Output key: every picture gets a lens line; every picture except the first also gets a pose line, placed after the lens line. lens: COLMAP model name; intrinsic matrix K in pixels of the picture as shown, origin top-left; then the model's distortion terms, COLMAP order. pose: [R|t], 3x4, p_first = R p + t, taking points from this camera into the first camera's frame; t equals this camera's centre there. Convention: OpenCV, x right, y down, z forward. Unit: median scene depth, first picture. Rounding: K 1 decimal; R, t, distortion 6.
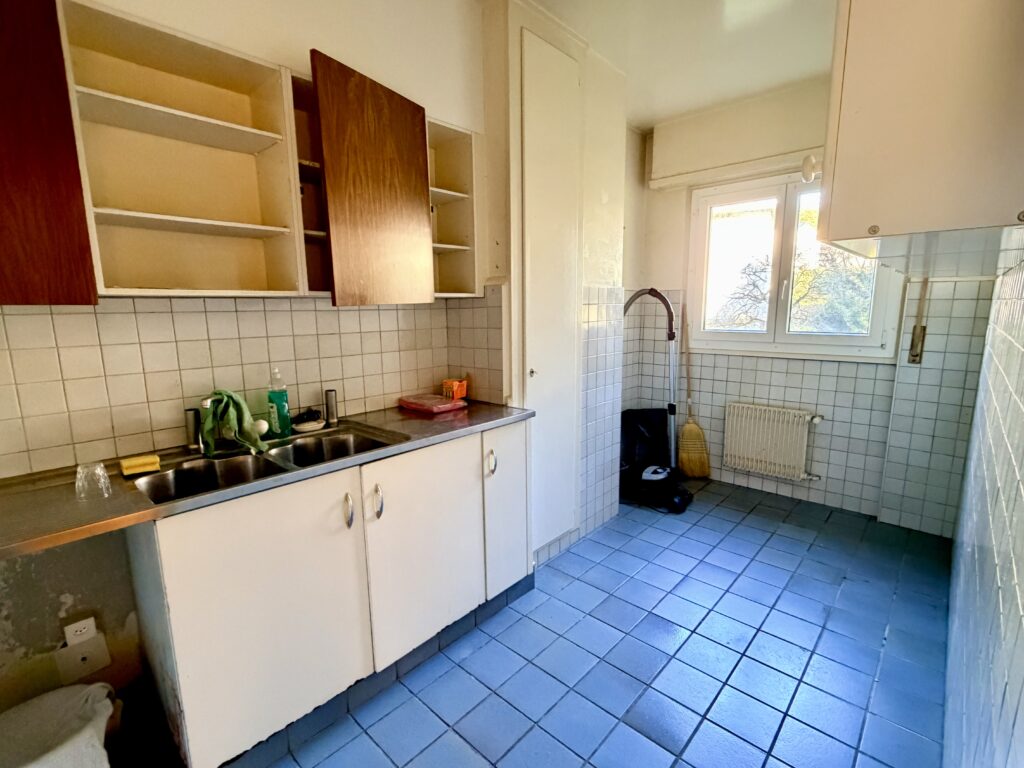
lens RADIAL K [[471.0, 0, 505.9], [0, 471.0, 387.4], [0, 0, 1]] dist [0.000244, -0.000012]
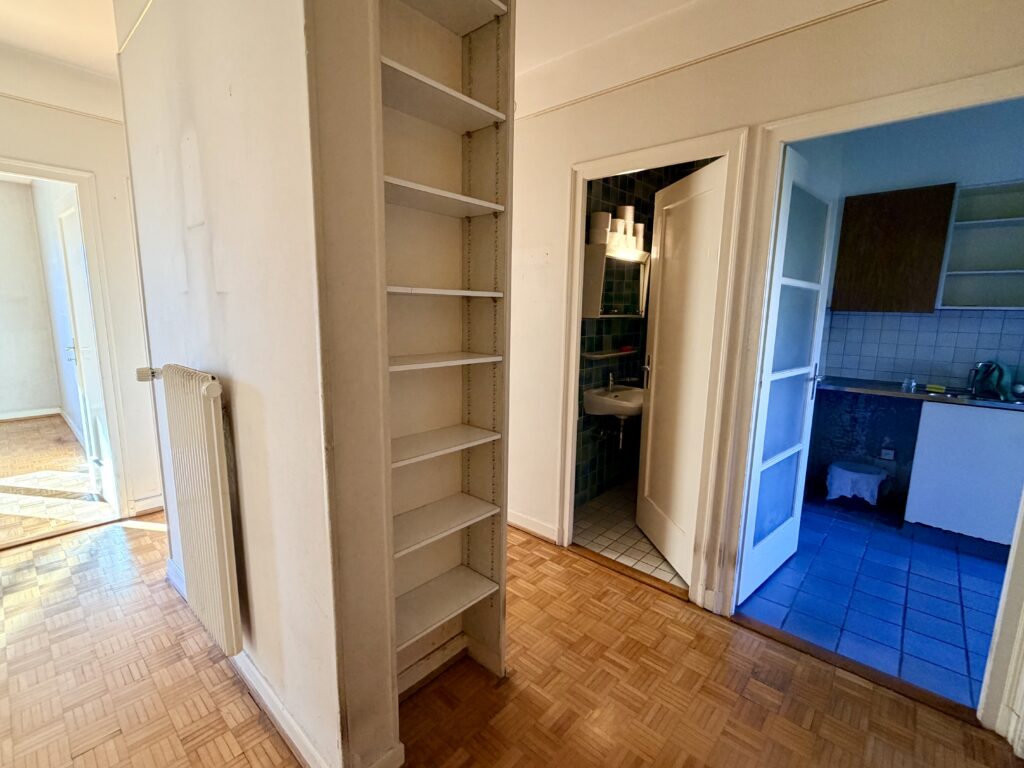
lens RADIAL K [[471.0, 0, 507.1], [0, 471.0, 387.3], [0, 0, 1]] dist [0.000244, -0.000012]
pose [[0.034864, 0.169928, -0.984840, 1.196422], [-0.185166, 0.969475, 0.160722, 0.169449], [0.982089, 0.176755, 0.065264, -0.993698]]
